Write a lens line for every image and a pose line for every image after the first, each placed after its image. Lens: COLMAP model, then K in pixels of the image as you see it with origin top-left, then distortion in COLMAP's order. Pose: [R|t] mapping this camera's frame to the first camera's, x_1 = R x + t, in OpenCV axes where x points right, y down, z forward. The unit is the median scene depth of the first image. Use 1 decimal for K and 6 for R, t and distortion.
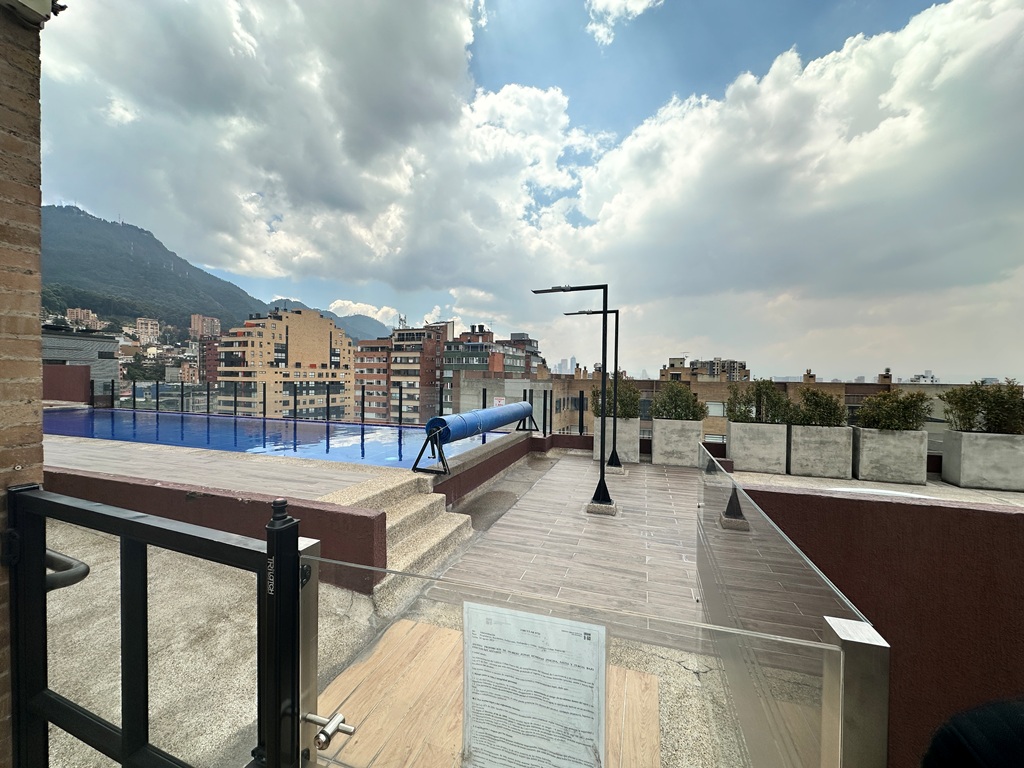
lens RADIAL K [[407.1, 0, 510.8], [0, 407.1, 381.4], [0, 0, 1]] dist [-0.004279, -0.000075]
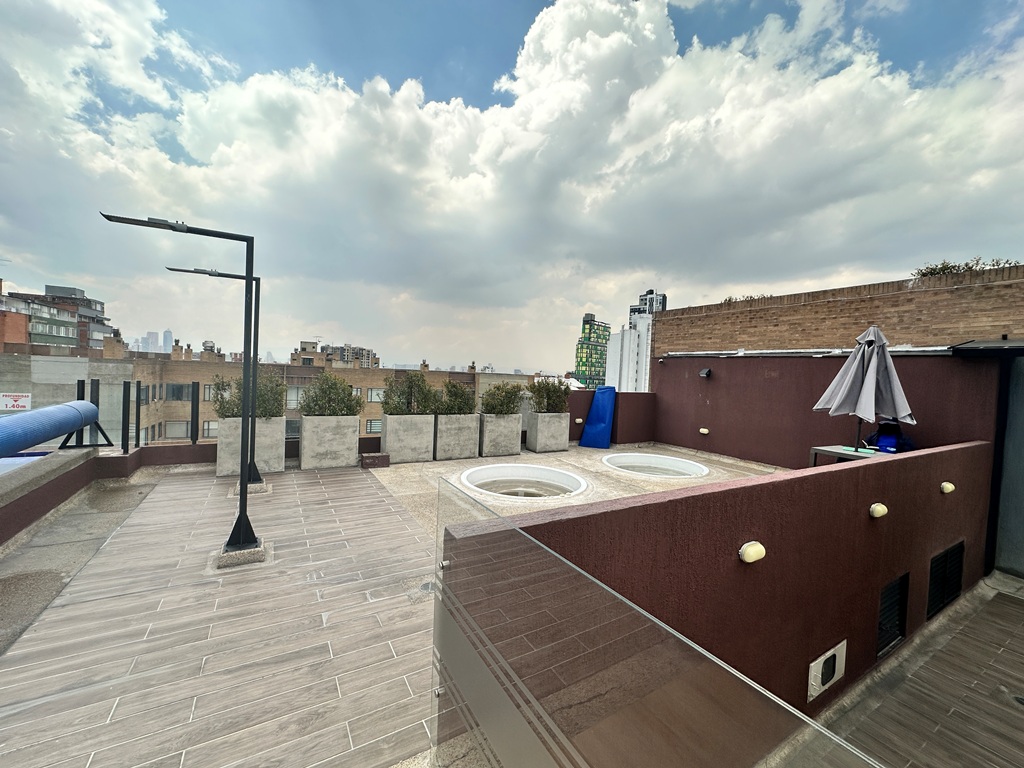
lens RADIAL K [[407.1, 0, 510.8], [0, 407.1, 381.4], [0, 0, 1]] dist [-0.004279, -0.000075]
pose [[0.656307, 0.000383, 0.754494, -0.001013], [-0.028428, 0.999302, 0.024221, -0.011093], [-0.753958, -0.037345, 0.655860, 0.118413]]
